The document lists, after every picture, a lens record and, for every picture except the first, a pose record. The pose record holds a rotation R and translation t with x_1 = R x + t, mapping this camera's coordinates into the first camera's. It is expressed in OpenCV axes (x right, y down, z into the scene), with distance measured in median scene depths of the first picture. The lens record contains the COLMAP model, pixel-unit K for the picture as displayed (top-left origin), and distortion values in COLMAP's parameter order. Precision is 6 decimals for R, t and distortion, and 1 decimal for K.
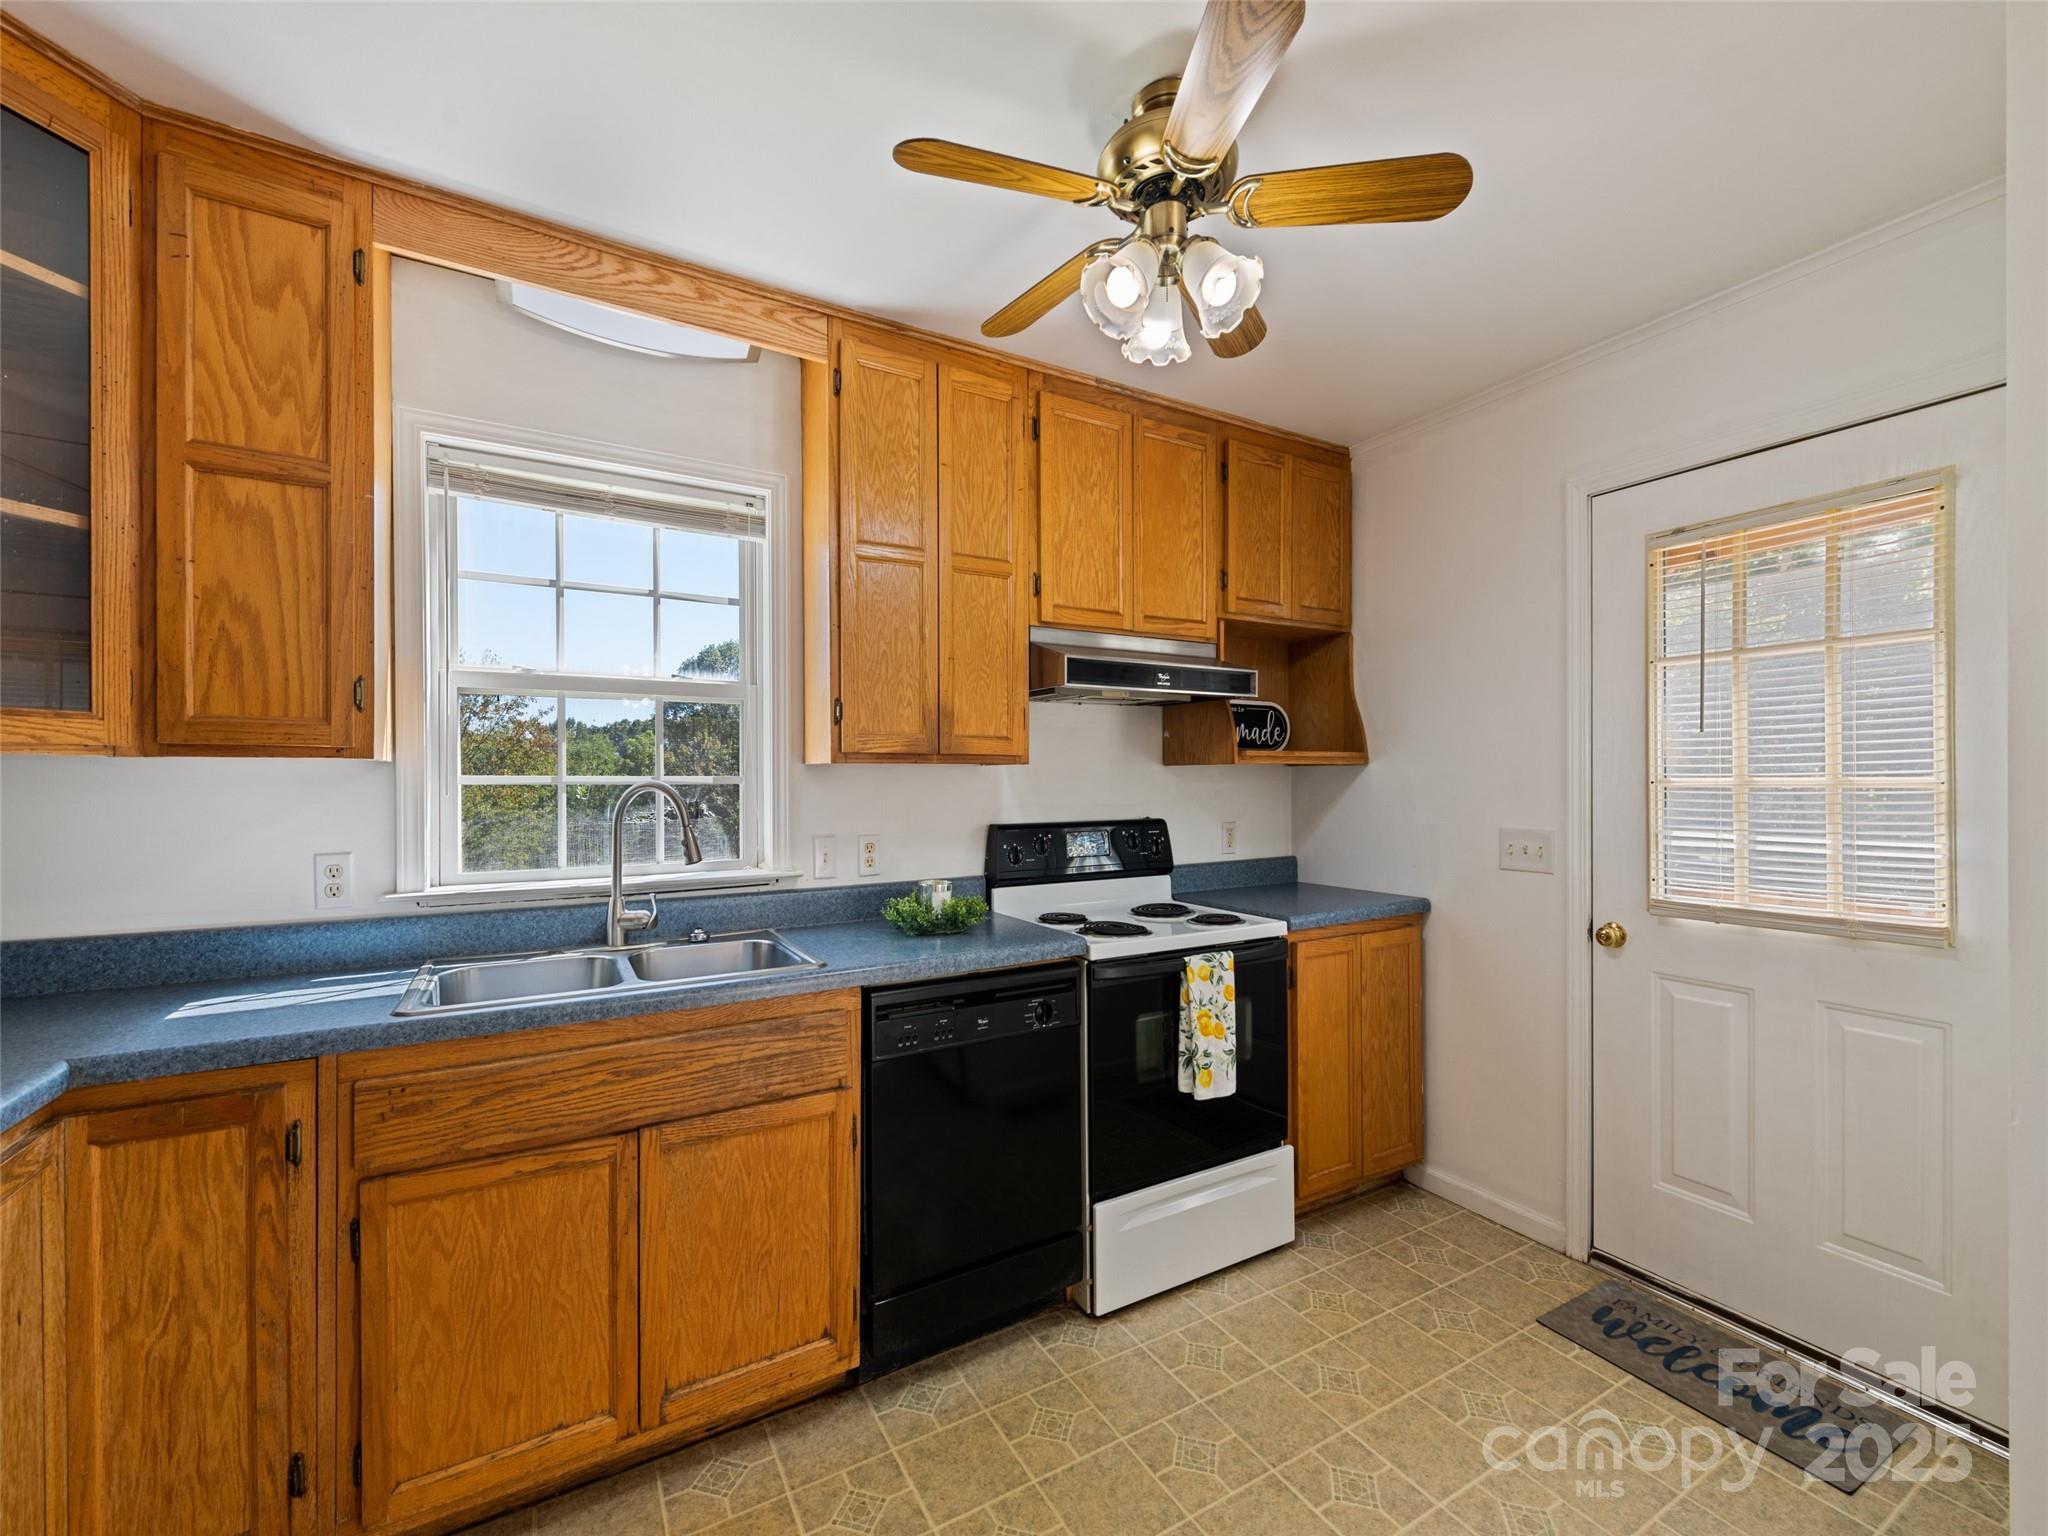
lens RADIAL K [[845.2, 0, 1030.4], [0, 845.2, 781.2], [0, 0, 1]] dist [0.015502, -0.007072]
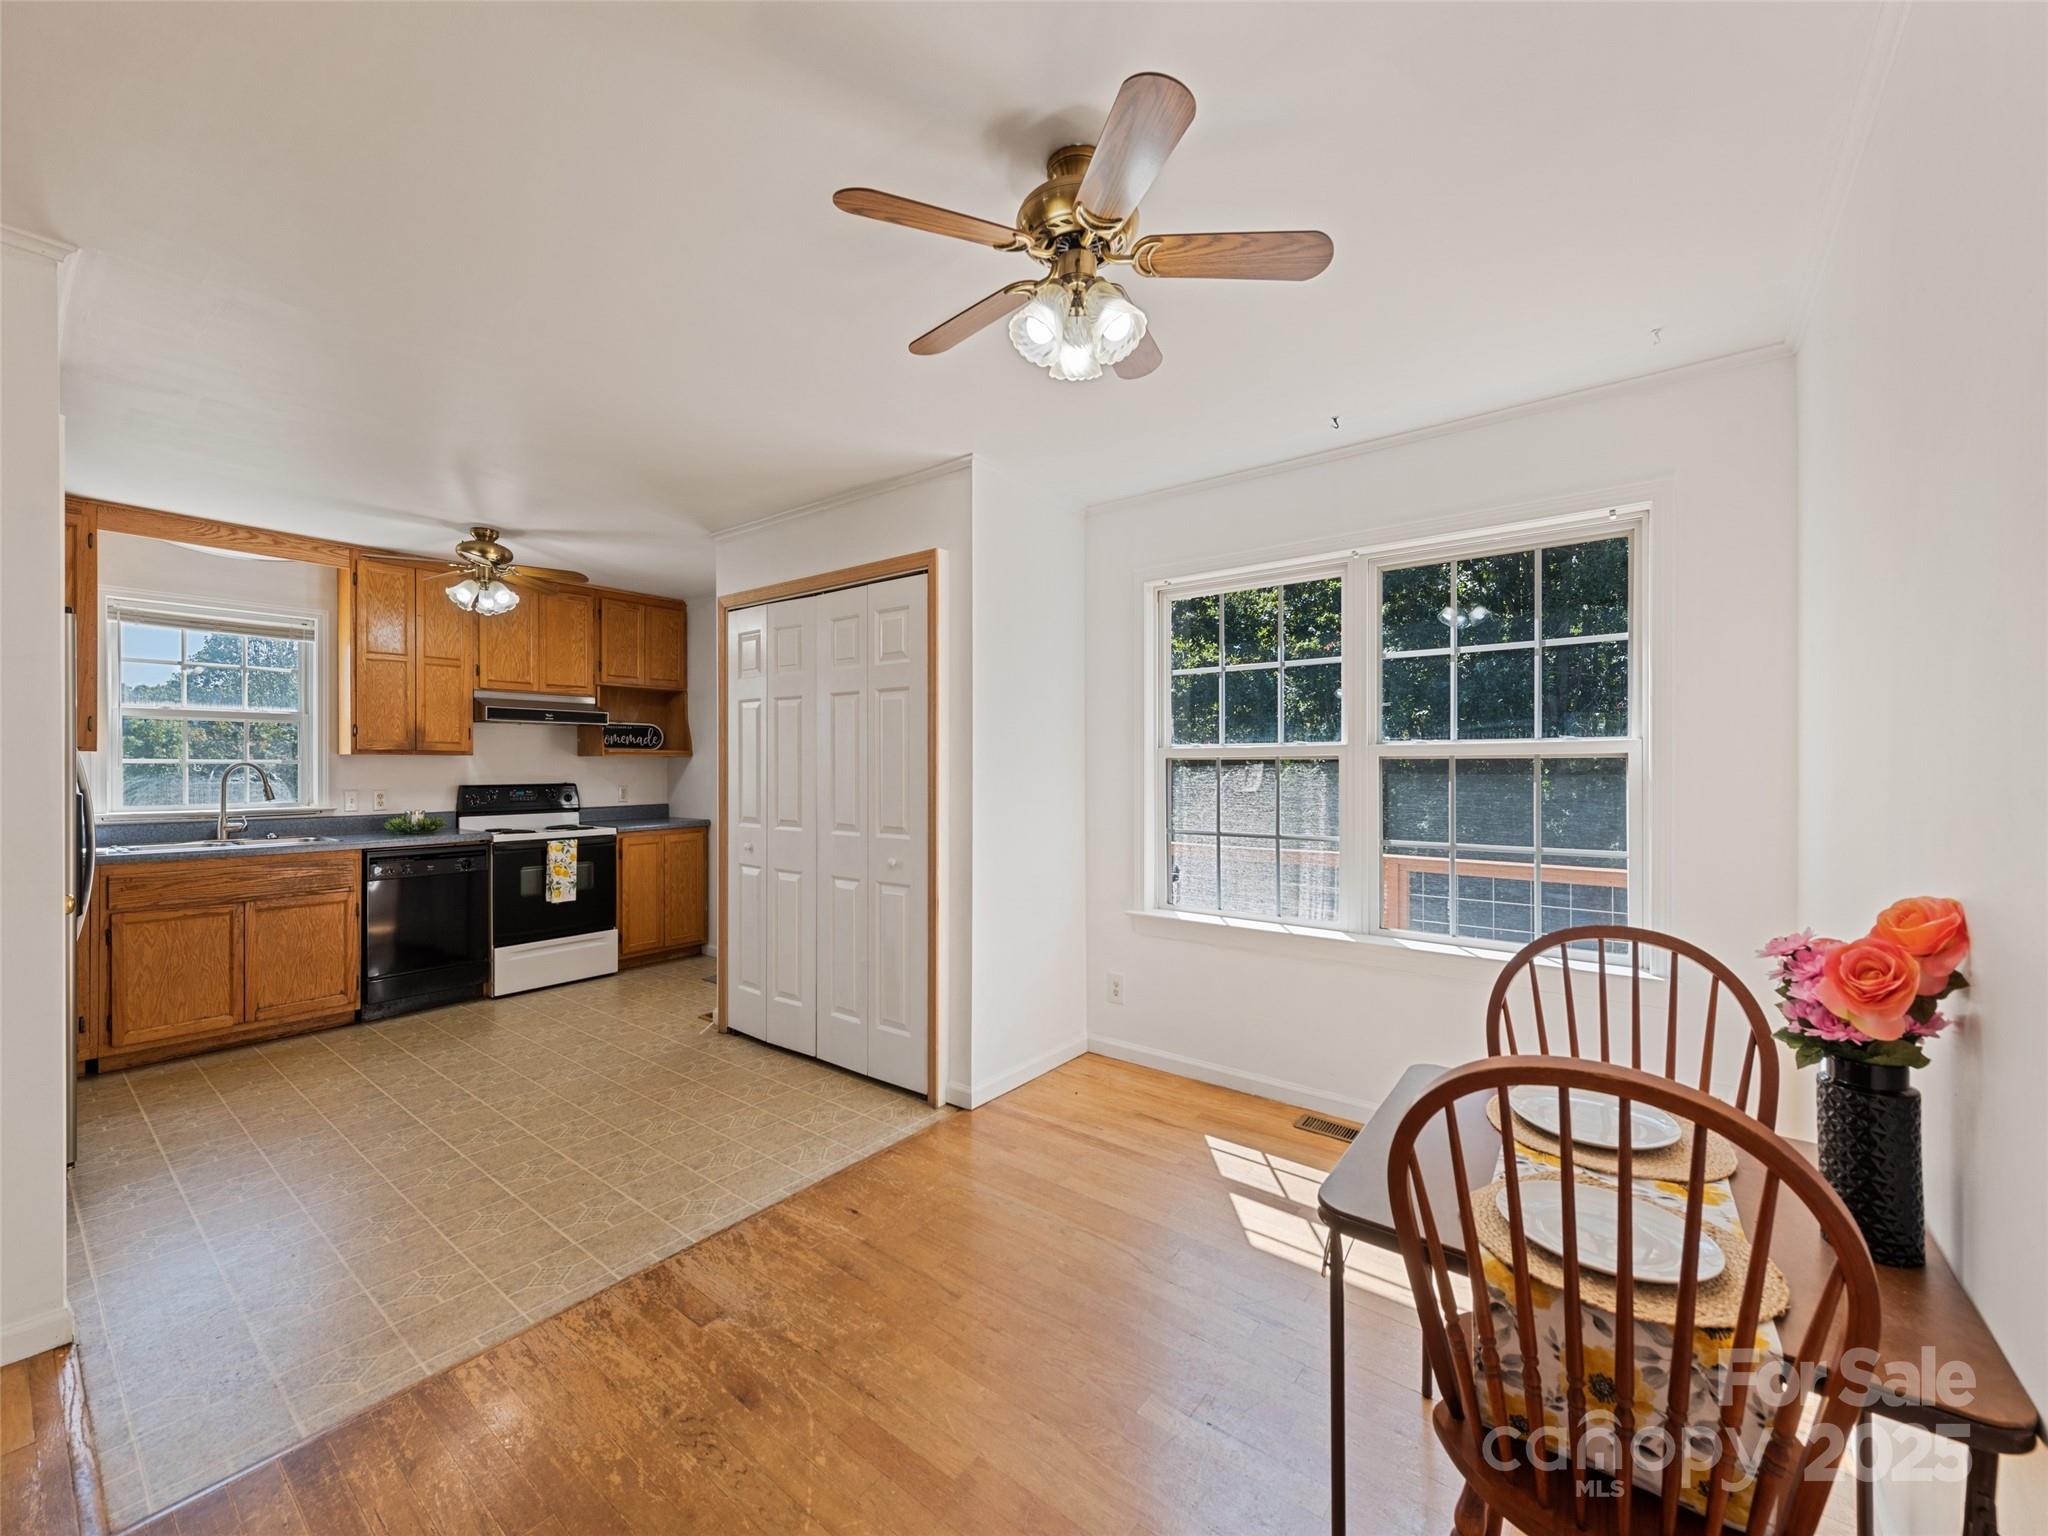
lens RADIAL K [[796.8, 0, 1024.0], [0, 796.8, 768.0], [0, 0, 1]] dist [-0.000523, -0.000581]
pose [[0.921279, 0.002450, 0.388894, 0.528888], [-0.002262, 0.999997, -0.000943, 0.011056], [-0.388895, -0.000010, 0.921282, -1.464062]]
